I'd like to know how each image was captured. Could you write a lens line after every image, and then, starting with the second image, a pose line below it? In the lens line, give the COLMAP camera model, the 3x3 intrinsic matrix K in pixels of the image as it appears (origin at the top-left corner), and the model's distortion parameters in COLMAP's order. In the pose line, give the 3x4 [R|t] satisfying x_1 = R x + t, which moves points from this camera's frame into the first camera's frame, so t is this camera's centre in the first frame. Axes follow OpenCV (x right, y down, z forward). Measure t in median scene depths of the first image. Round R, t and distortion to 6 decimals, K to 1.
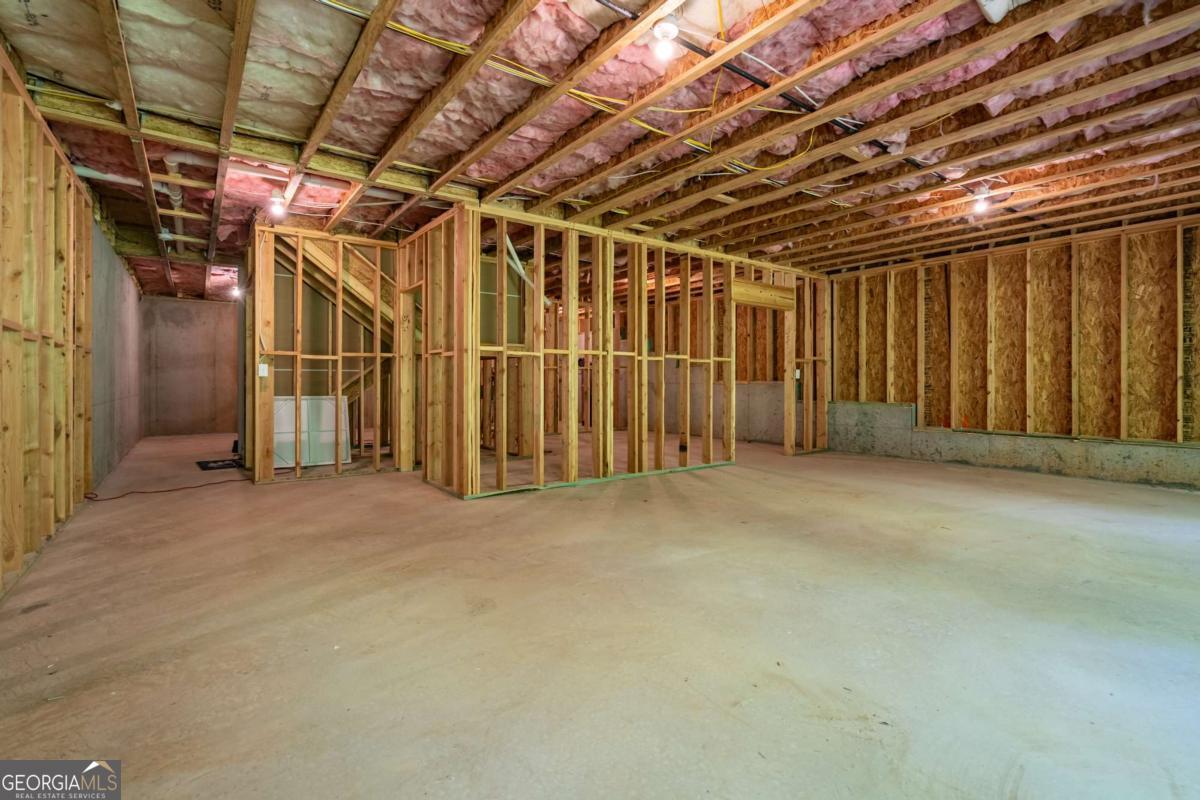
lens RADIAL K [[544.8, 0, 586.7], [0, 544.8, 376.0], [0, 0, 1]] dist [-0.003817, 0.000387]
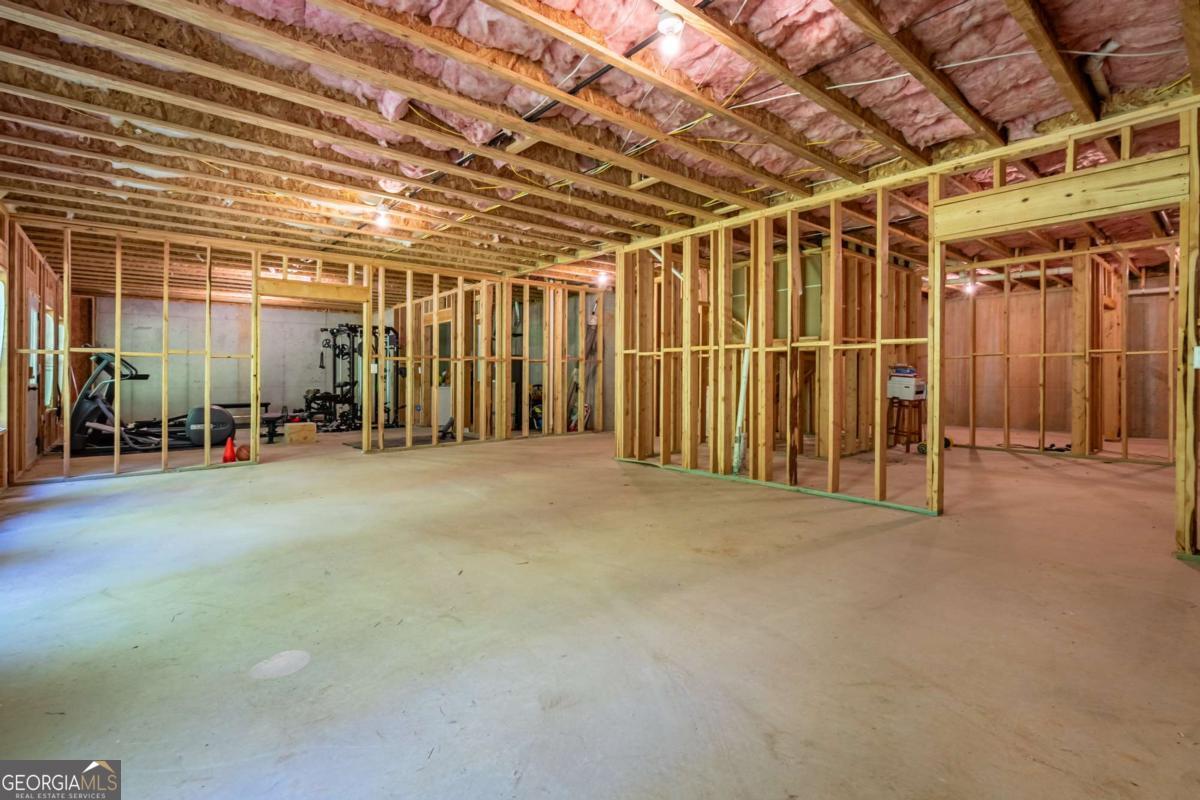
lens RADIAL K [[544.8, 0, 597.8], [0, 544.8, 388.4], [0, 0, 1]] dist [-0.003817, 0.000387]
pose [[0.067758, 0.016480, -0.997566, 0.931402], [-0.001980, 0.999864, 0.016383, 0.015124], [0.997700, 0.000865, 0.067781, 0.663948]]
